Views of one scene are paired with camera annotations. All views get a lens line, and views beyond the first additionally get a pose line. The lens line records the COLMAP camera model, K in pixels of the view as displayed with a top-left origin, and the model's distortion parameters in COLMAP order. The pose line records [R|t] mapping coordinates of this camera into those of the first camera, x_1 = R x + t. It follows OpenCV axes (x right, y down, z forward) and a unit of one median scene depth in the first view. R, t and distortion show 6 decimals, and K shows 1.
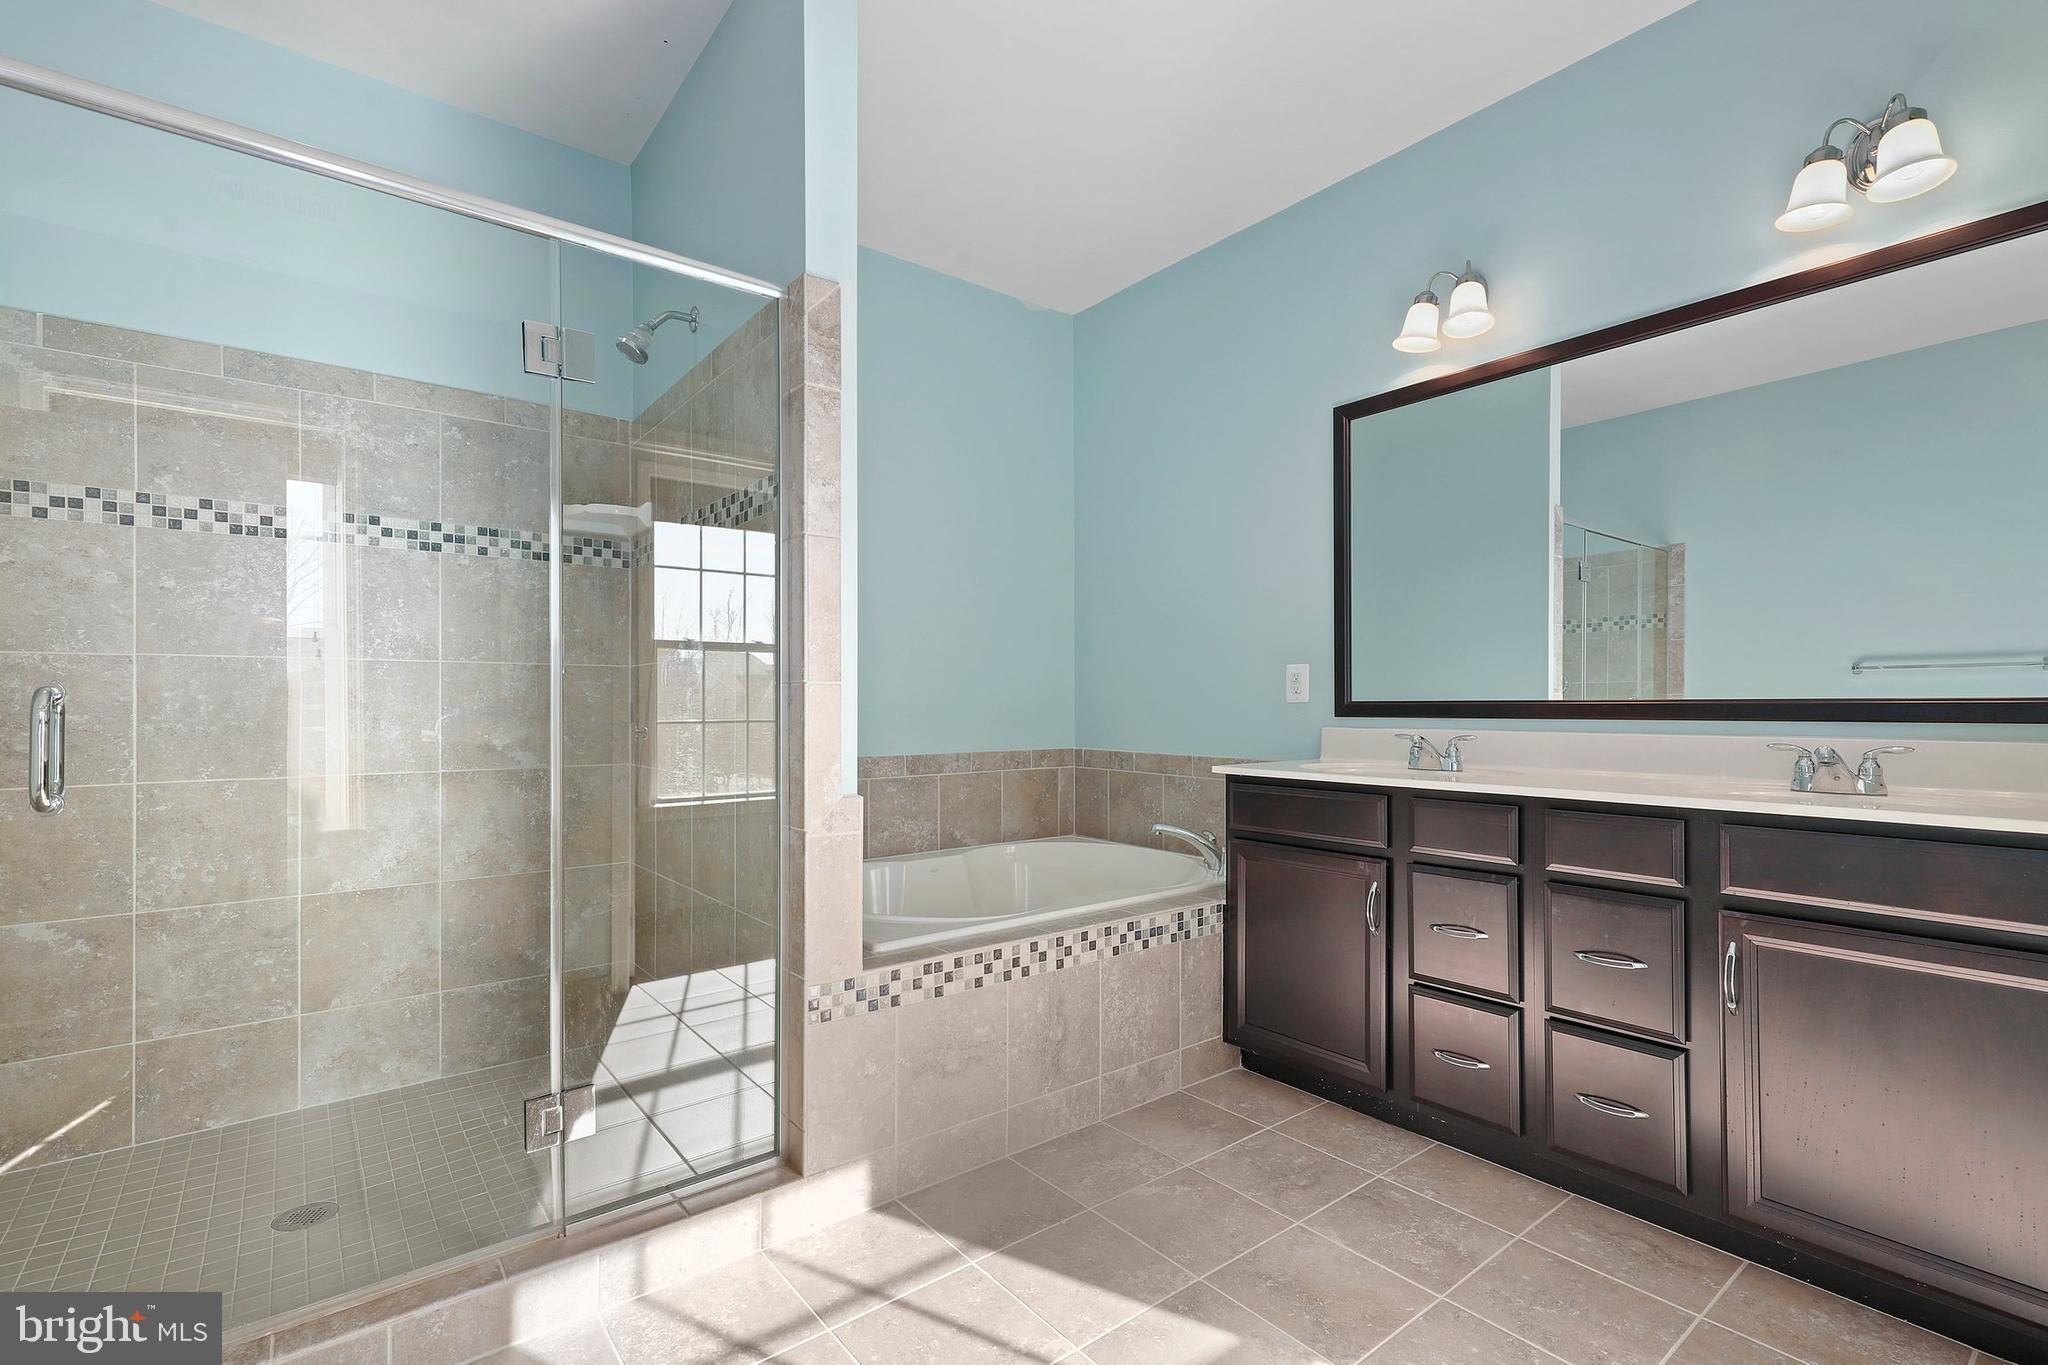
lens RADIAL K [[949.6, 0, 1035.2], [0, 949.6, 709.5], [0, 0, 1]] dist [0.001187, 0.000159]
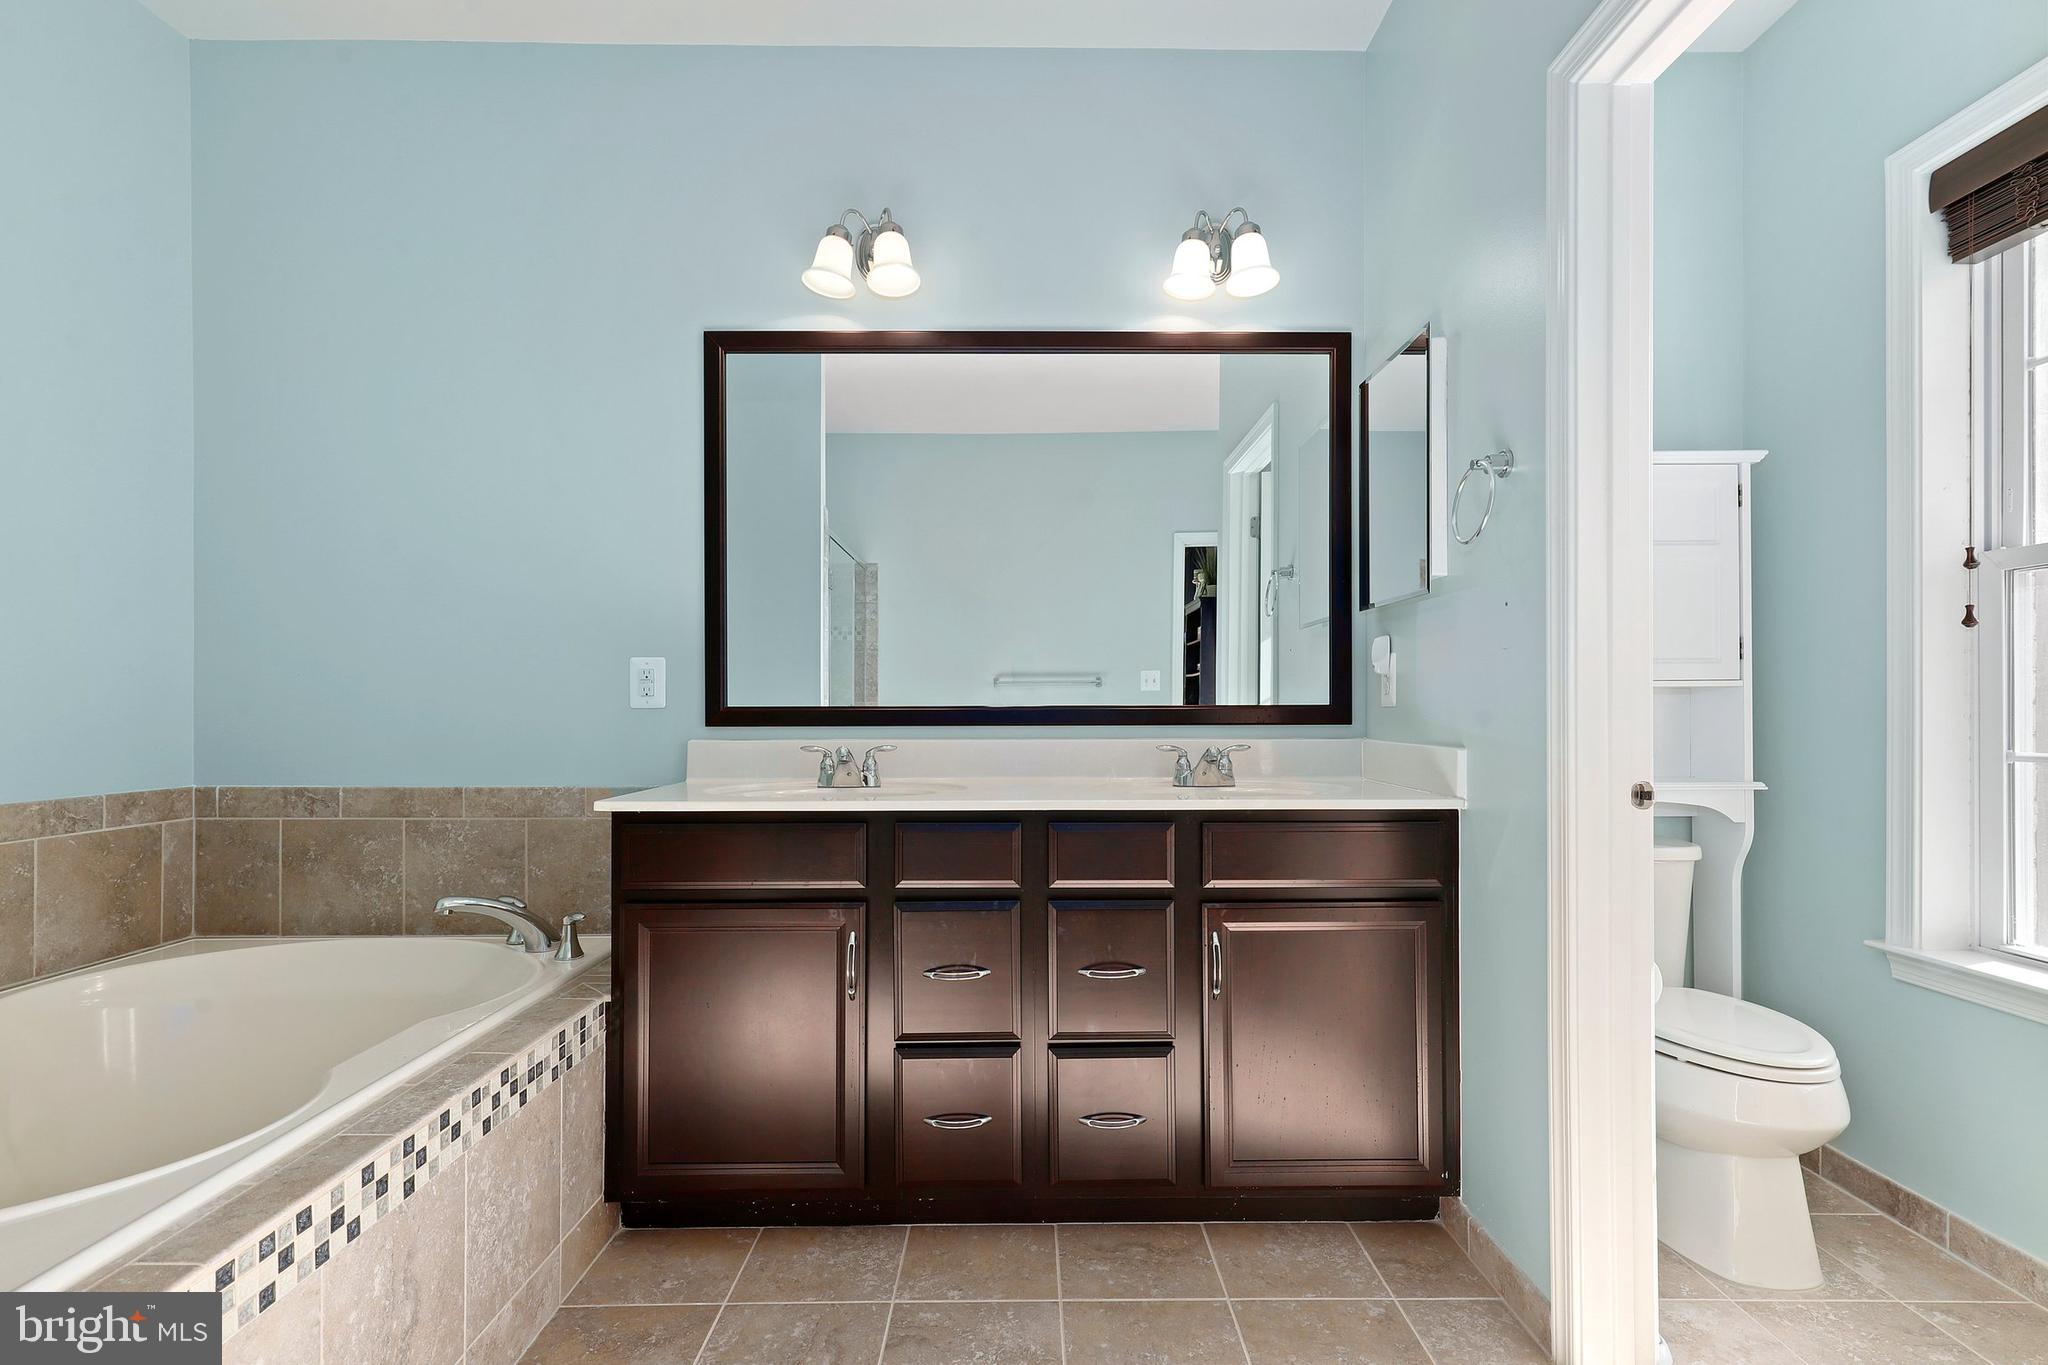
lens RADIAL K [[976.3, 0, 1025.8], [0, 976.3, 714.2], [0, 0, 1]] dist [0.006789, 0.000146]
pose [[0.606603, -0.001453, 0.795004, -0.184022], [0.004714, 0.999987, -0.001769, 0.000030], [-0.794991, 0.004821, 0.606602, 0.338105]]
